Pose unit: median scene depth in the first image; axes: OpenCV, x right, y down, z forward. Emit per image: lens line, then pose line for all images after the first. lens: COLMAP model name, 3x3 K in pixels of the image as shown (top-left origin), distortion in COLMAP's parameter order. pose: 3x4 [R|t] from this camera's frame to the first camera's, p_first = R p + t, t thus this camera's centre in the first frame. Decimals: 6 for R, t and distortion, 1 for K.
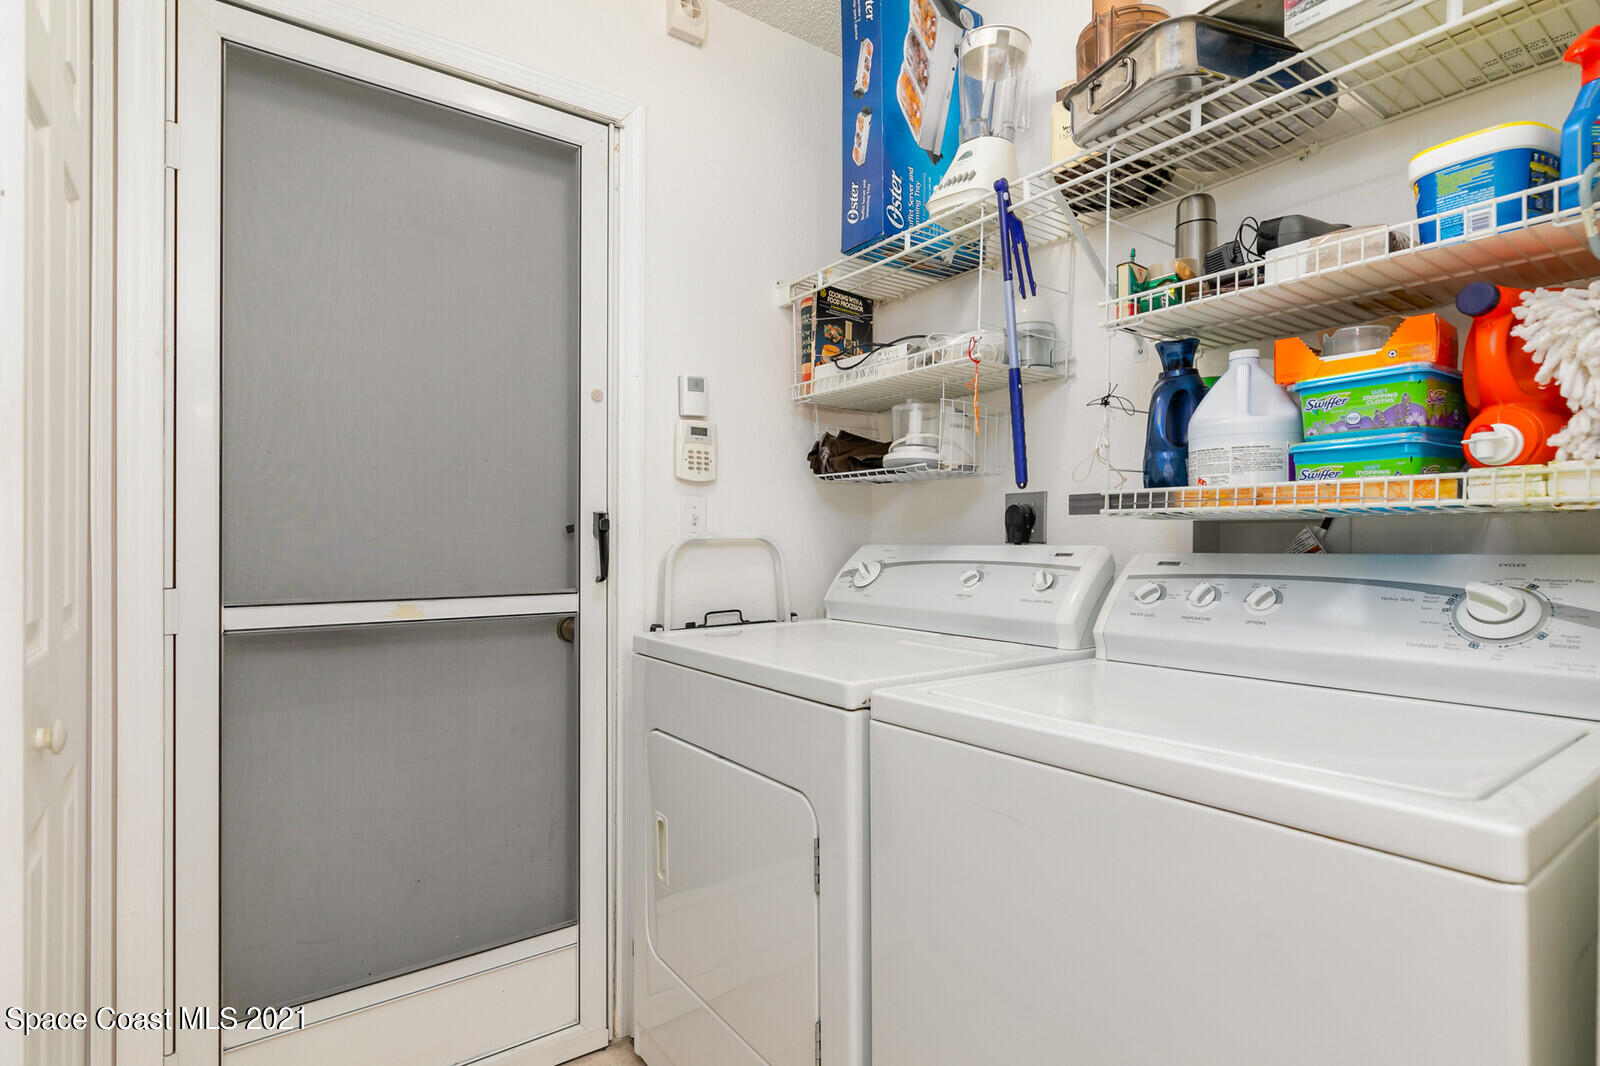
lens RADIAL K [[772.4, 0, 800.0], [0, 772.4, 533.0], [0, 0, 1]] dist [-0.000910, -0.000484]
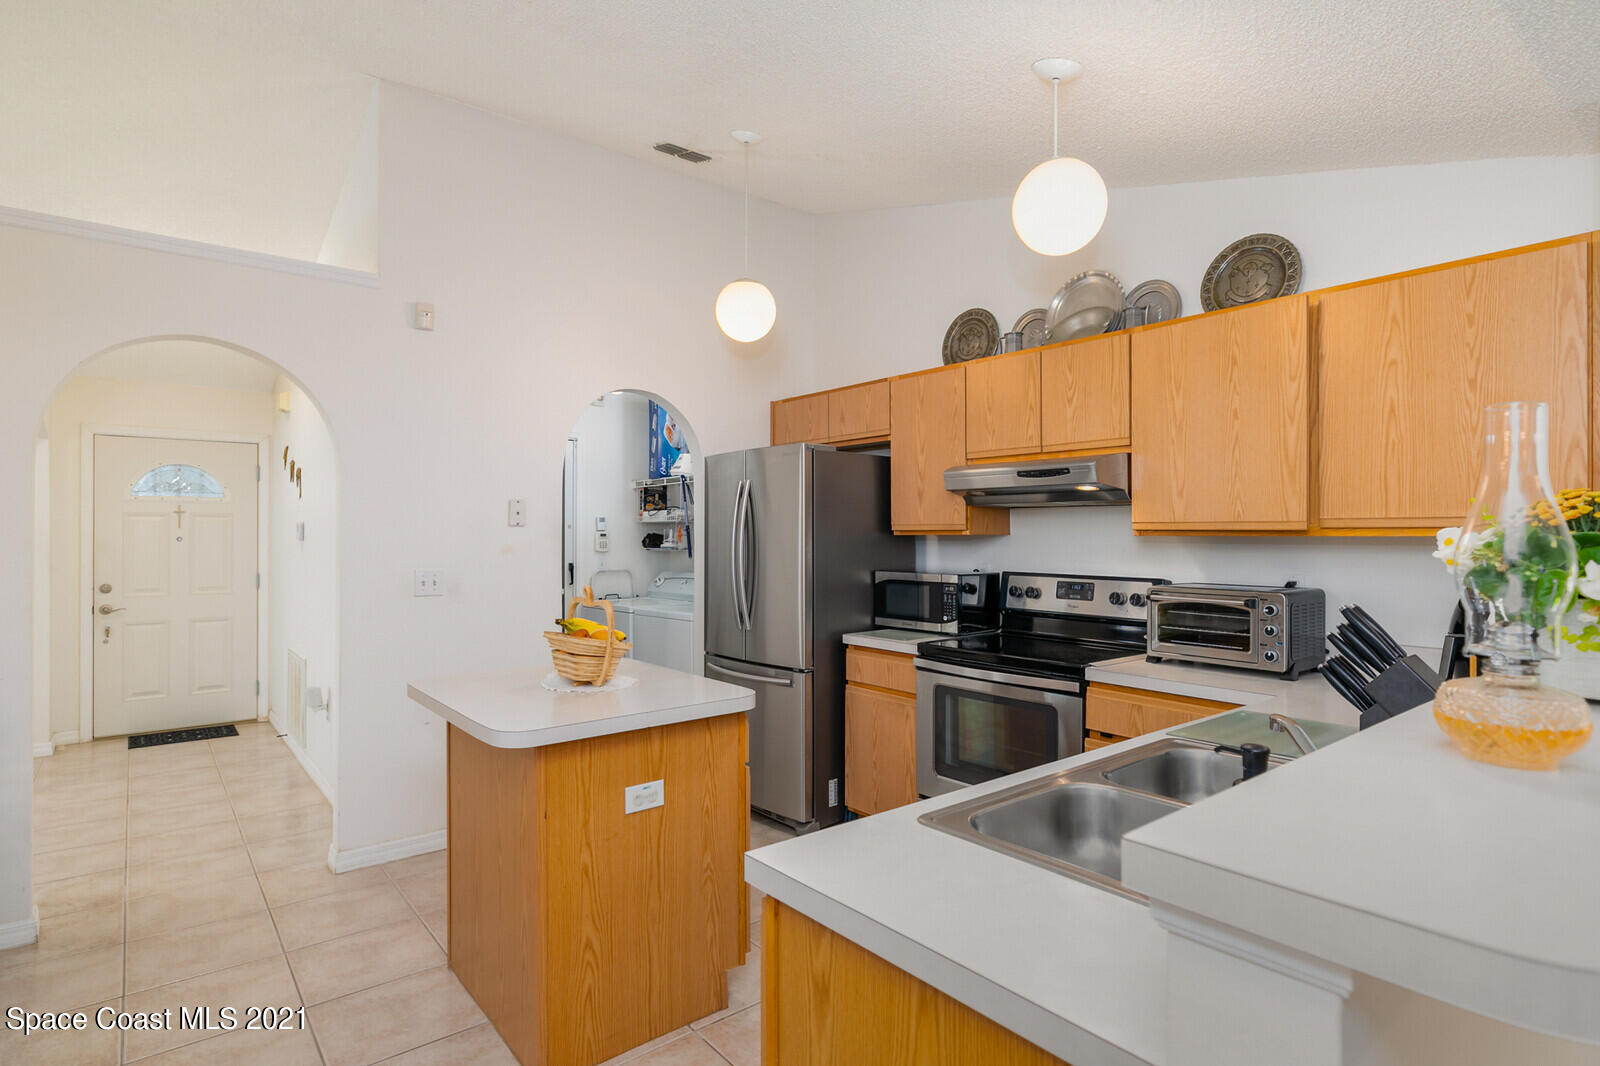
lens RADIAL K [[812.7, 0, 798.9], [0, 812.7, 529.6], [0, 0, 1]] dist [0.001323, 0.000745]
pose [[0.998960, -0.000015, 0.045586, 0.495576], [0.000068, 0.999999, -0.001160, -0.150247], [-0.045586, 0.001162, 0.998960, -2.242133]]
